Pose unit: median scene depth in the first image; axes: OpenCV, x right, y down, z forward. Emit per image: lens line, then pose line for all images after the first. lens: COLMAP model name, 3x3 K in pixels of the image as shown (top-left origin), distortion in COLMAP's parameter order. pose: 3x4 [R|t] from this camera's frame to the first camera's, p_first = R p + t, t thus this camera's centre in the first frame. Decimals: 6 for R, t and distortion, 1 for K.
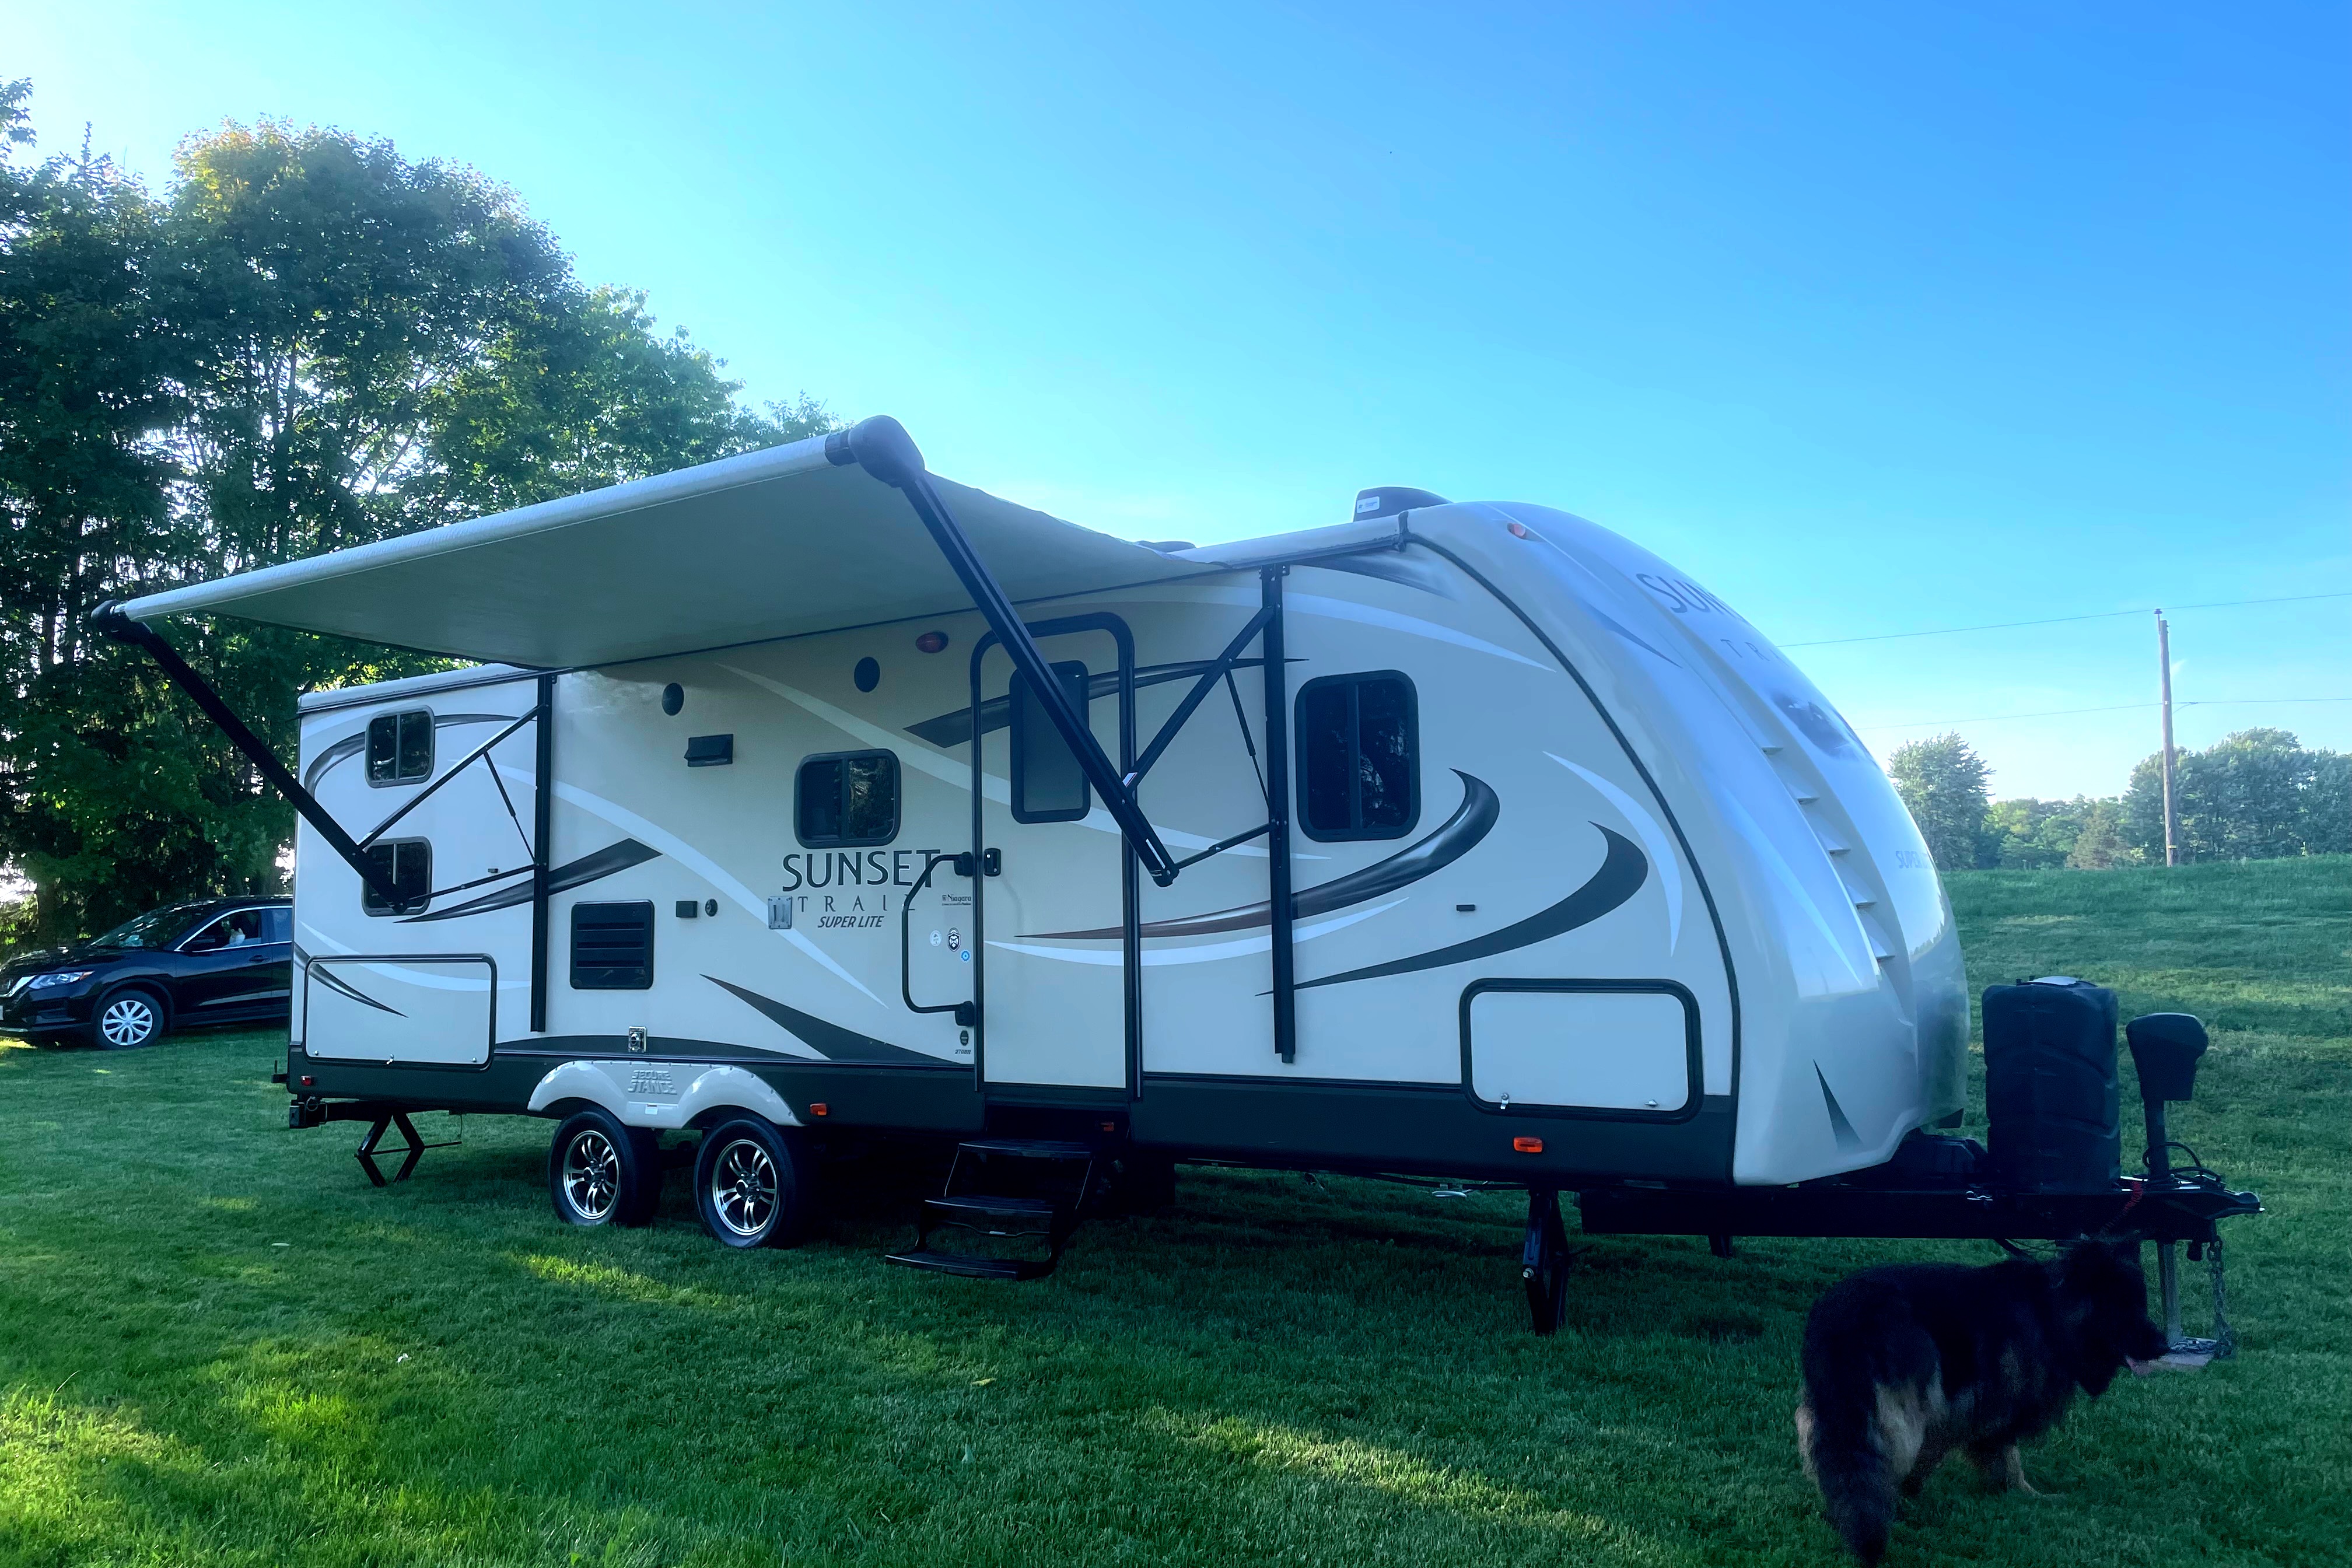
lens RADIAL K [[1783.4, 0, 1178.8], [0, 1783.4, 753.8], [0, 0, 1]] dist [0.119594, -0.167438]
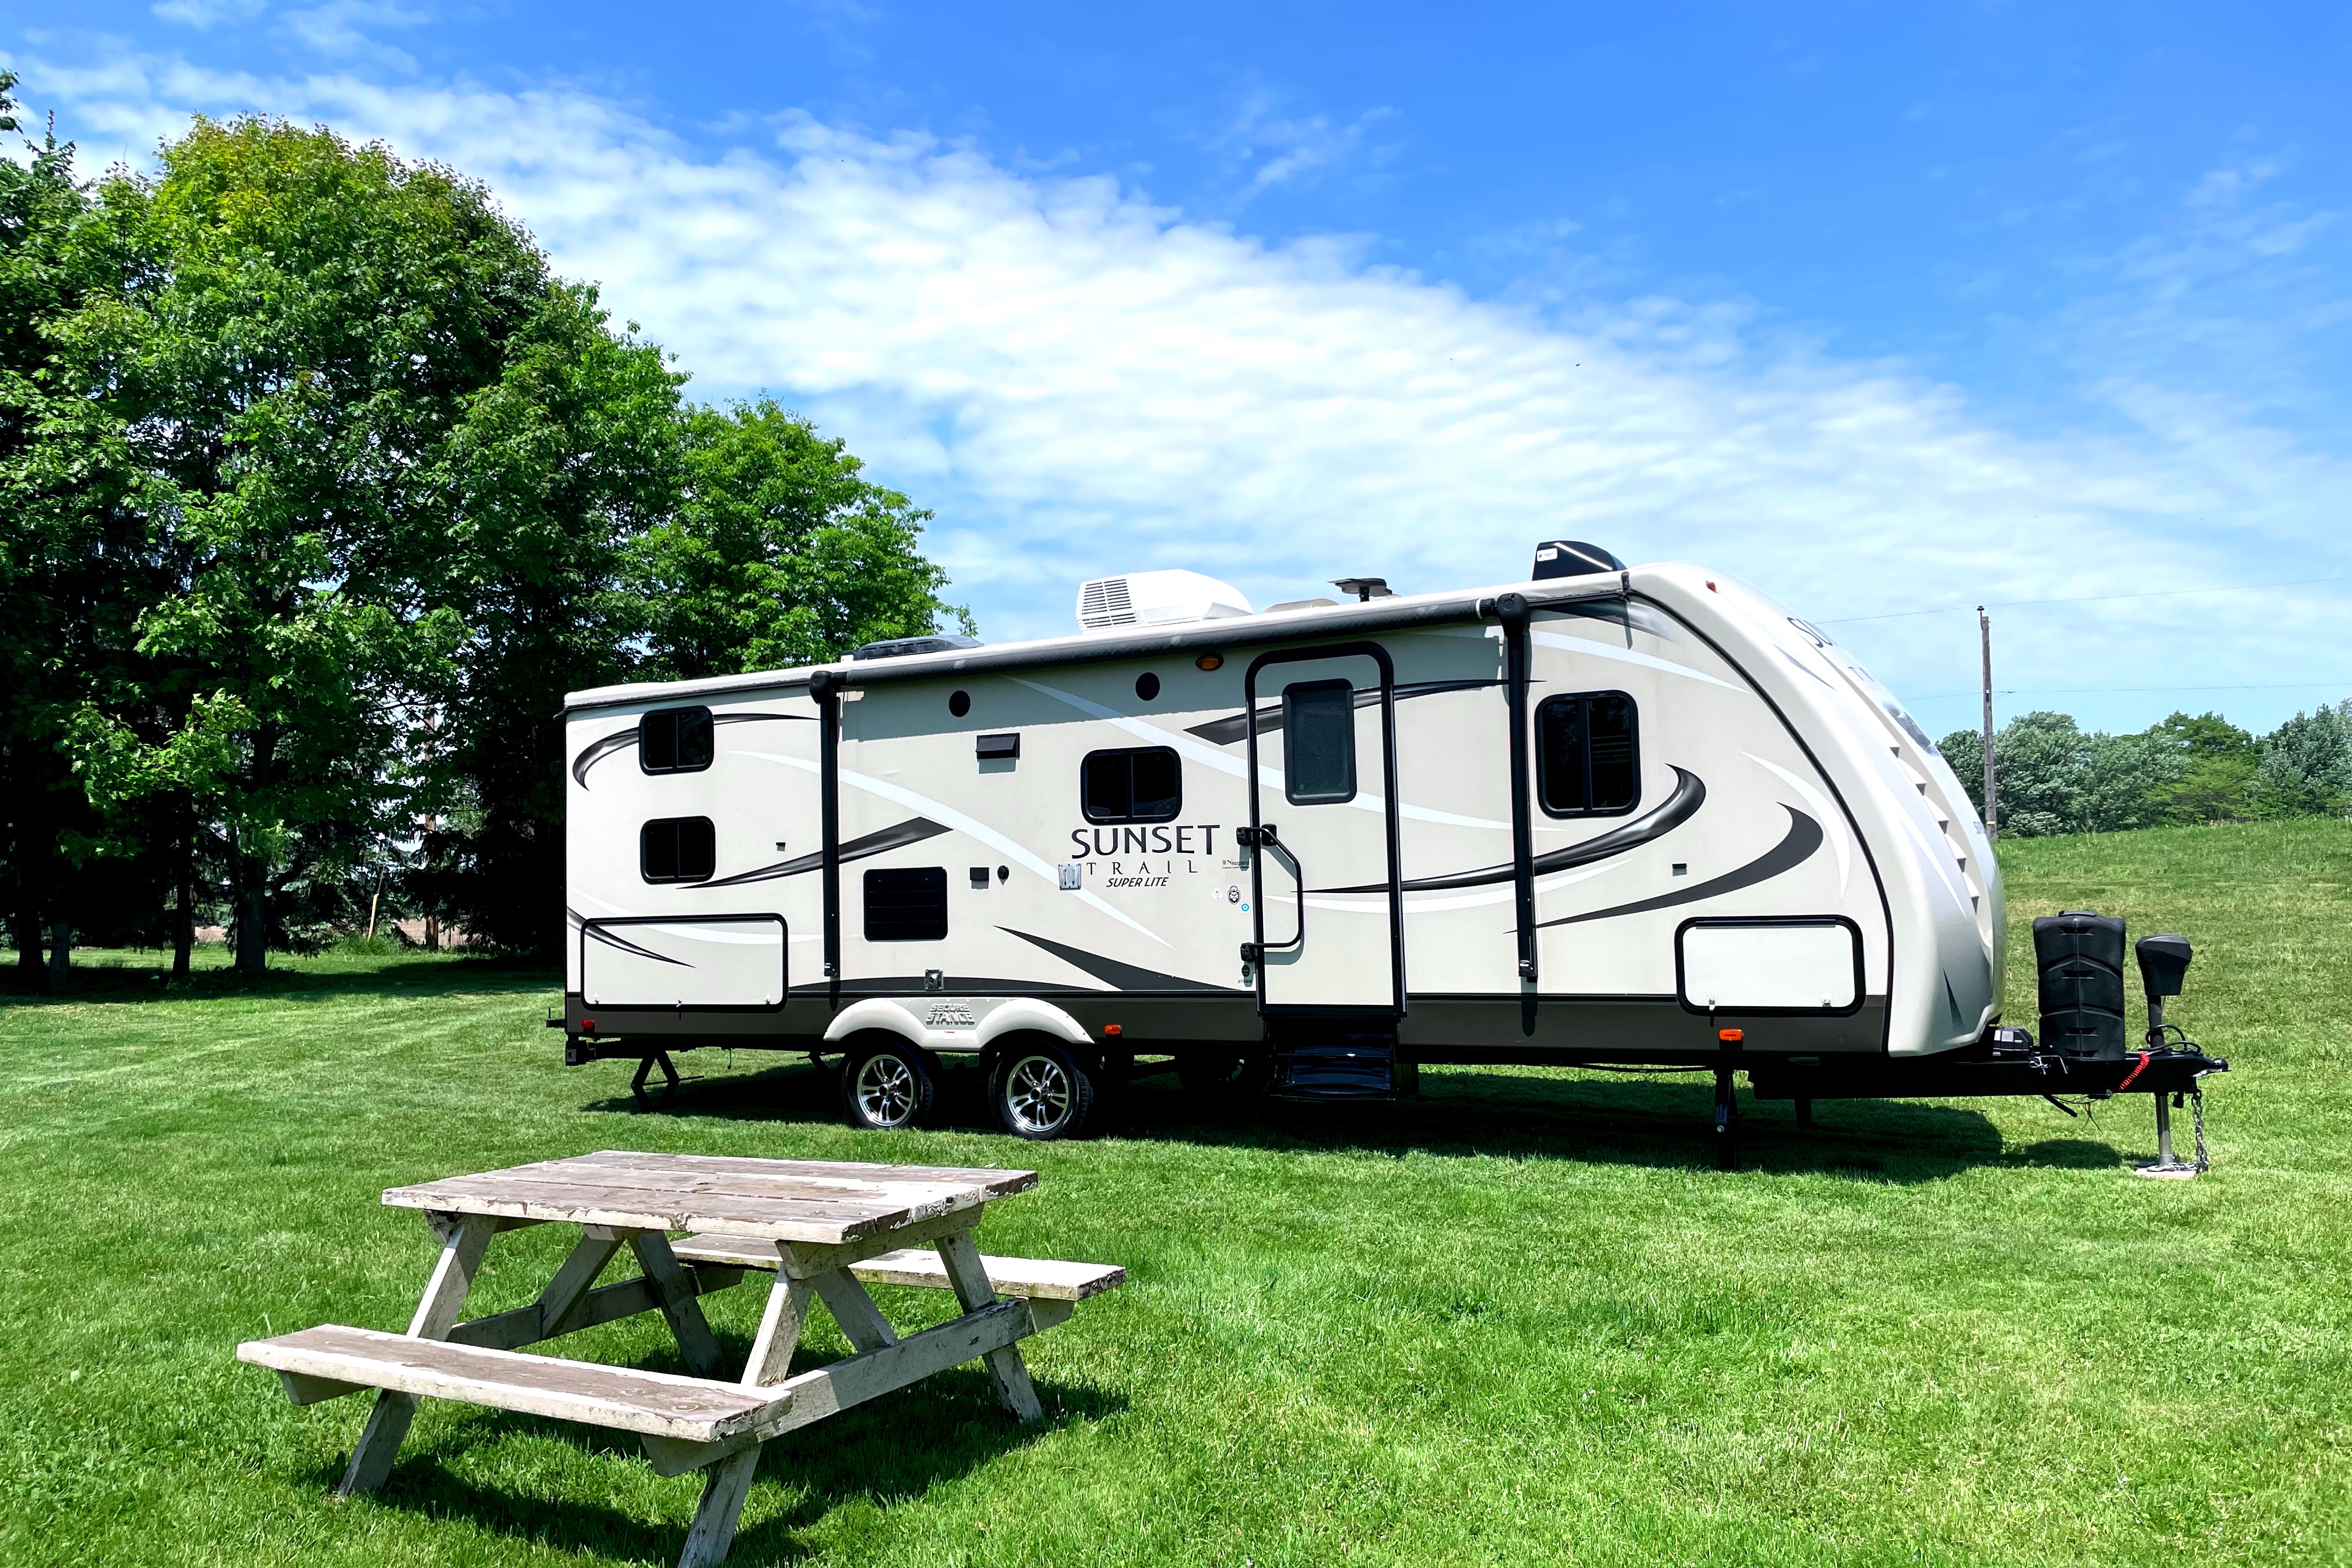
lens RADIAL K [[1783.4, 0, 1178.8], [0, 1783.4, 753.8], [0, 0, 1]] dist [0.119594, -0.167438]
pose [[0.994894, -0.001489, 0.100917, -0.280376], [-0.000003, 0.999891, 0.014779, -0.015888], [-0.100928, -0.014704, 0.994785, -0.259180]]
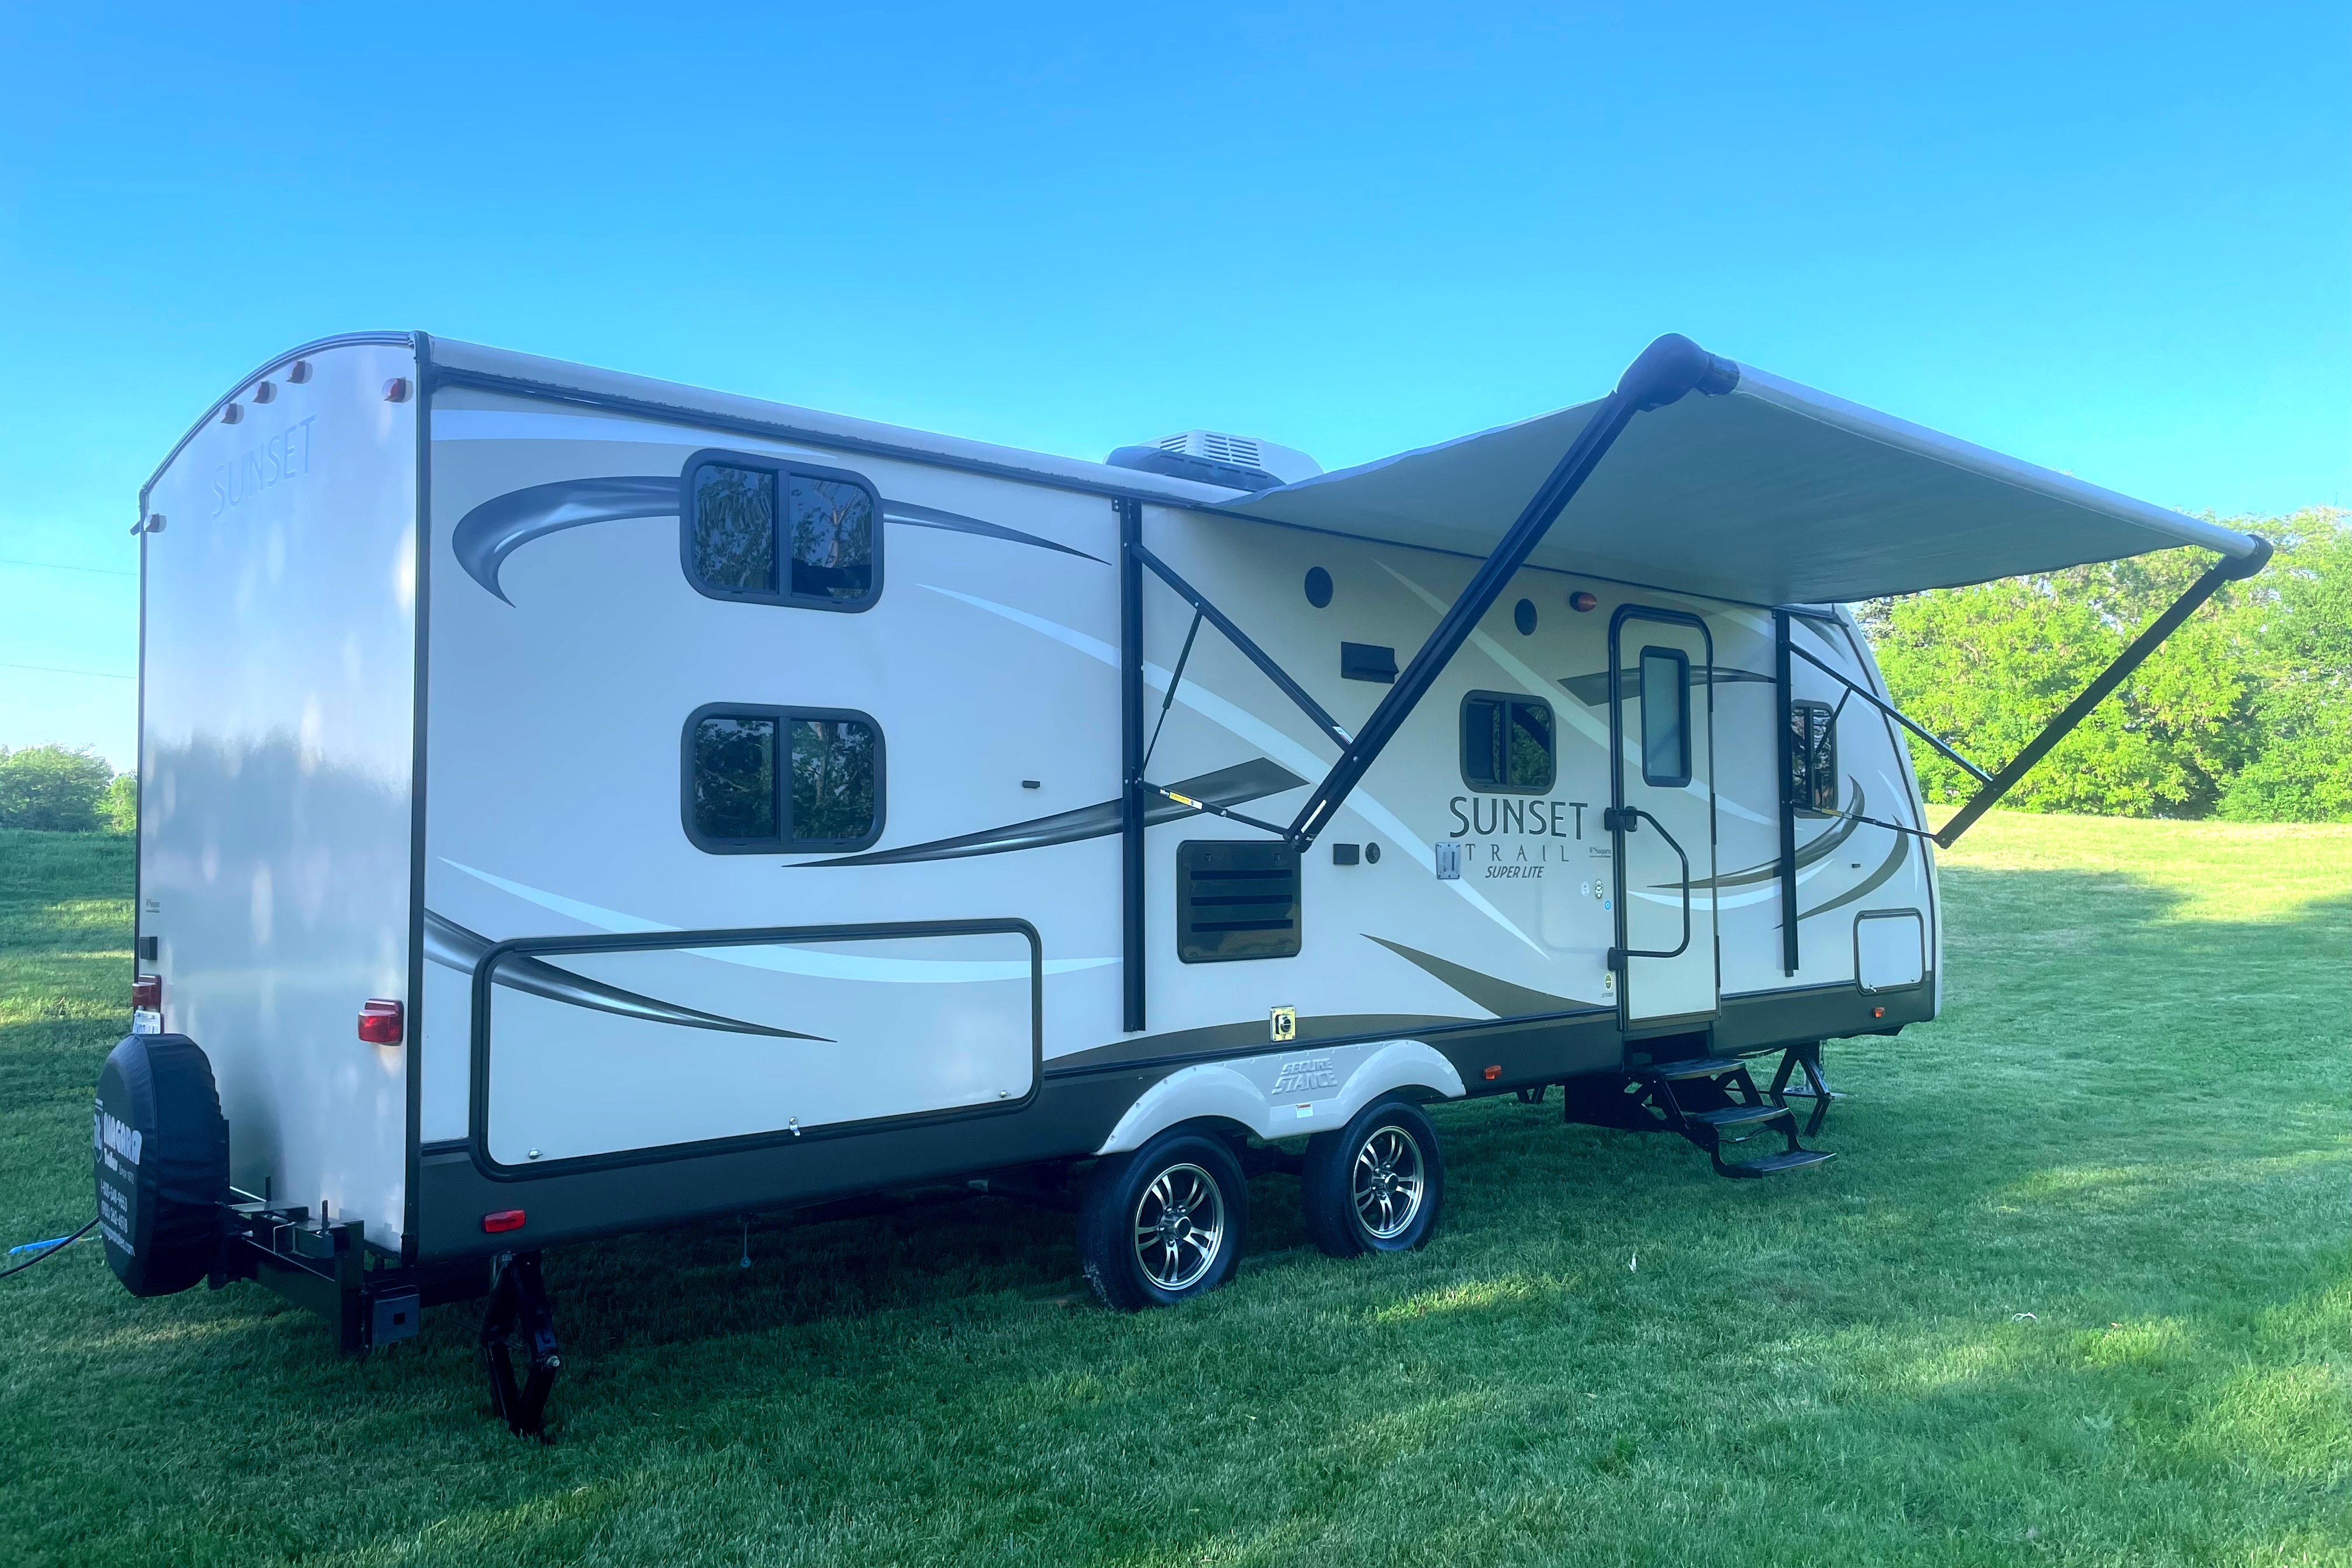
lens RADIAL K [[1783.4, 0, 1178.8], [0, 1783.4, 753.8], [0, 0, 1]] dist [0.119594, -0.167438]
pose [[0.193862, 0.071881, 0.978392, -1.154670], [-0.088719, 0.994510, -0.055486, 0.099626], [-0.977009, -0.076046, 0.199175, 0.986166]]
